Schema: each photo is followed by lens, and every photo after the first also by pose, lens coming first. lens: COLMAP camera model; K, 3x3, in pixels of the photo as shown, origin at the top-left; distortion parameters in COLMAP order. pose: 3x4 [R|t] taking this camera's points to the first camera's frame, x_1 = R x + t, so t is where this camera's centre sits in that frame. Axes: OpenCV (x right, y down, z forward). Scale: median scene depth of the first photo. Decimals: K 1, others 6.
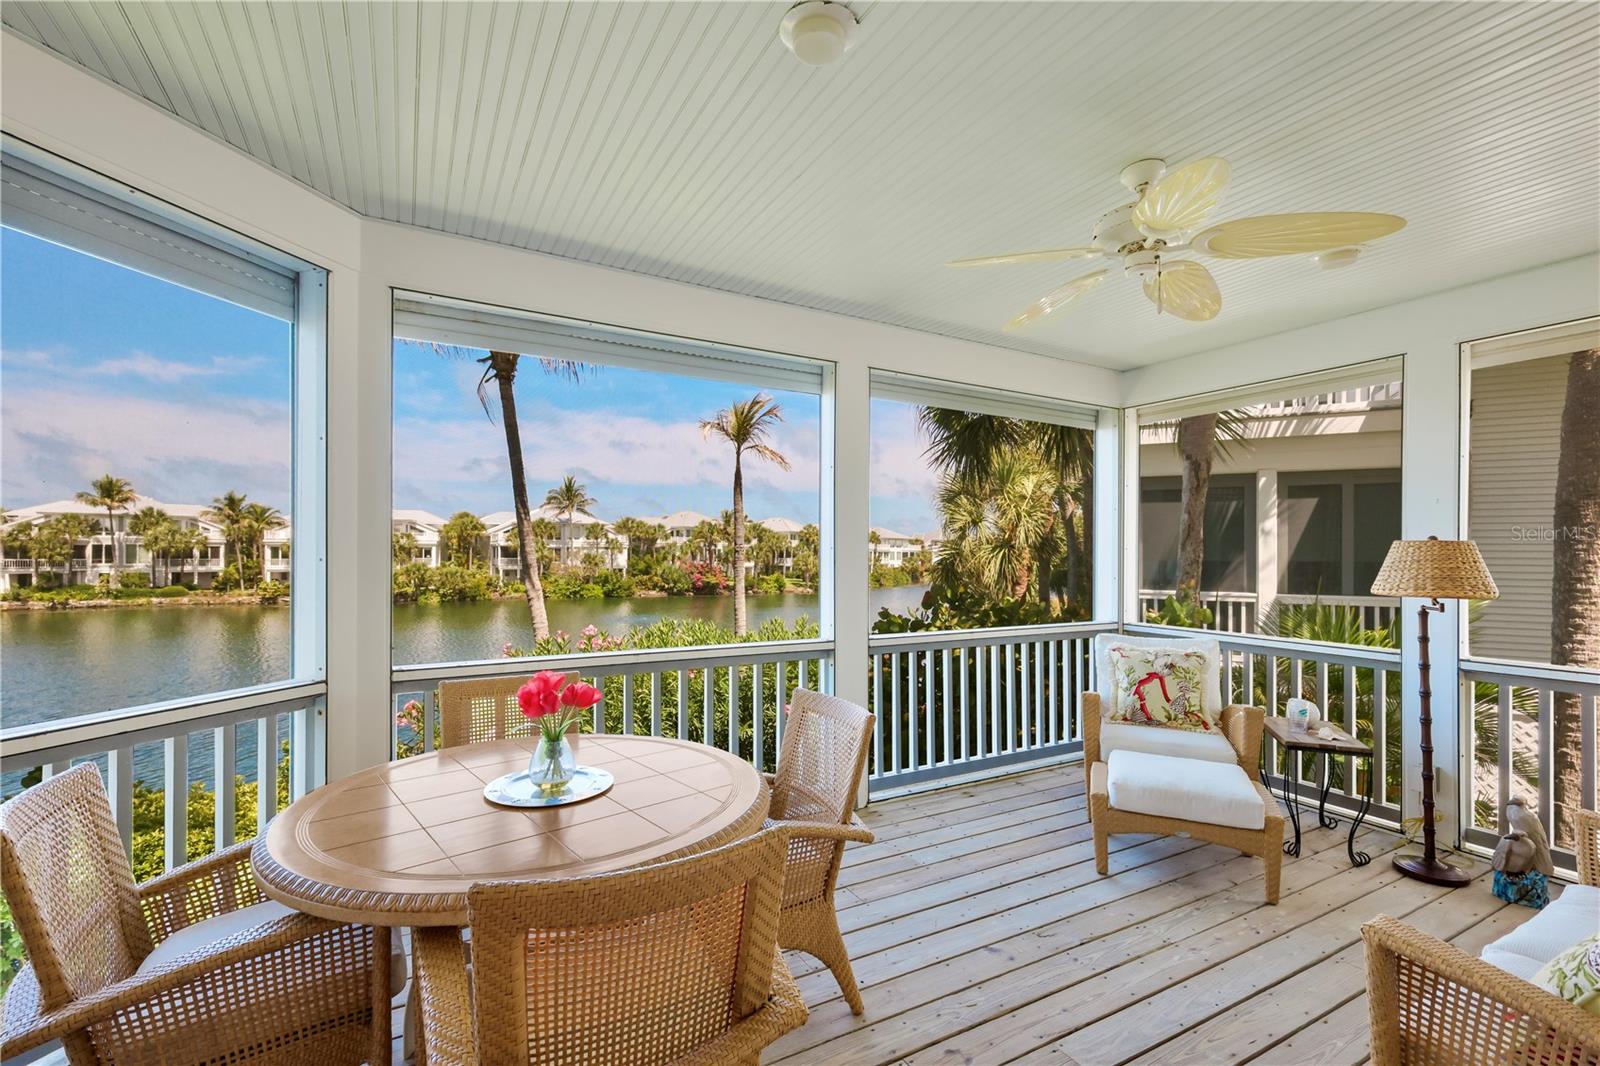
lens RADIAL K [[700.0, 0, 805.5], [0, 700.0, 553.2], [0, 0, 1]] dist [0.006684, -0.000293]
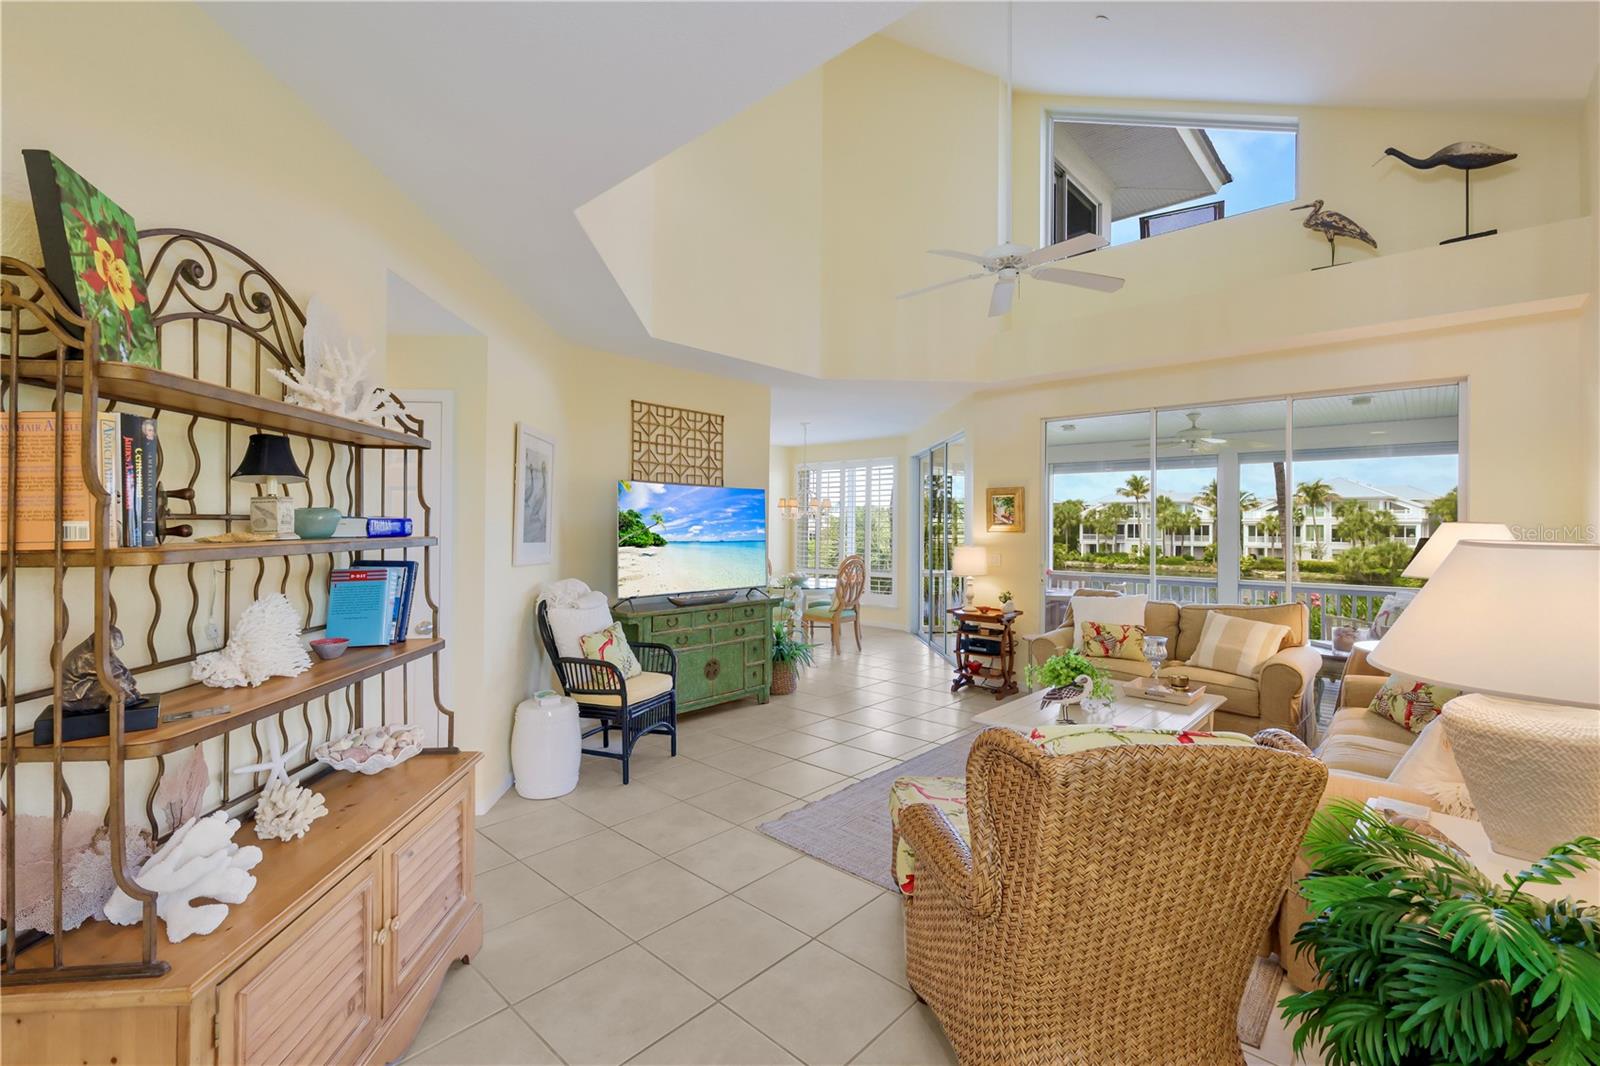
lens RADIAL K [[700.0, 0, 796.2], [0, 700.0, 511.6], [0, 0, 1]] dist [0.006684, -0.000293]
pose [[0.312012, -0.020212, -0.949863, 0.094843], [-0.005013, 0.999725, -0.022920, -0.002215], [0.950065, 0.011913, 0.311825, -0.050796]]
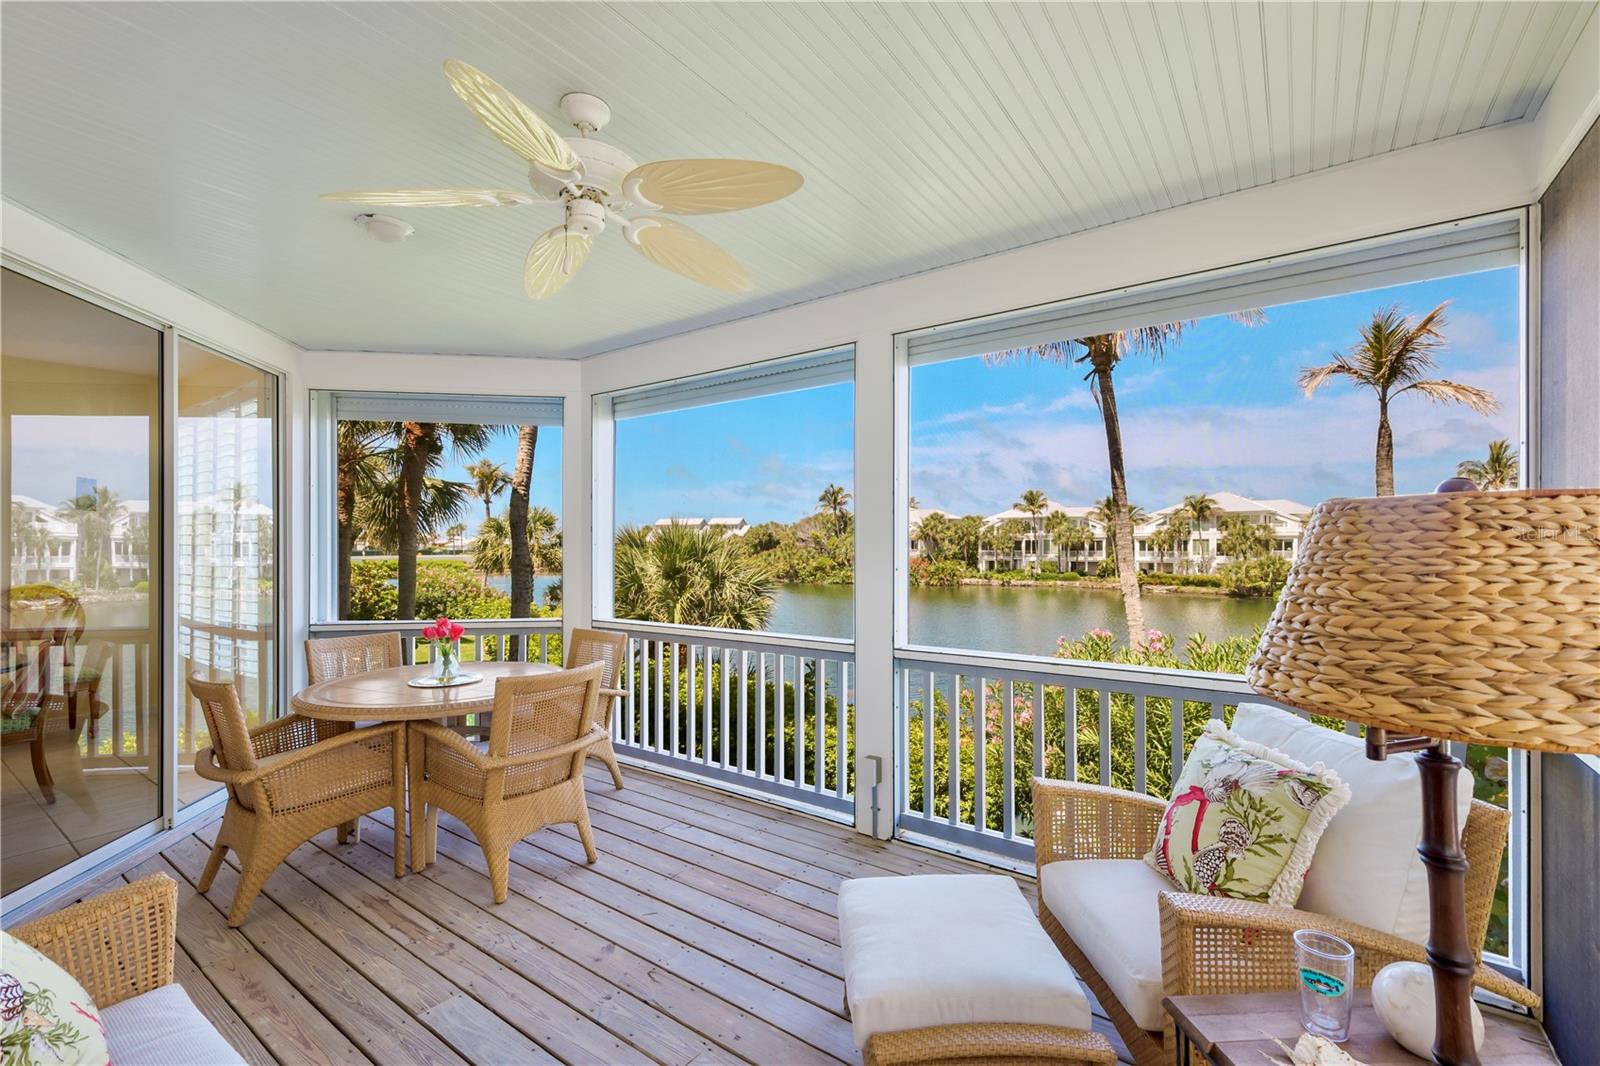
lens RADIAL K [[700.0, 0, 792.9], [0, 700.0, 538.8], [0, 0, 1]] dist [0.006684, -0.000293]
pose [[0.409309, -0.012593, -0.912309, 0.045748], [0.003592, 0.999919, -0.012191, -0.000130], [0.912389, 0.001713, 0.409321, 0.029320]]
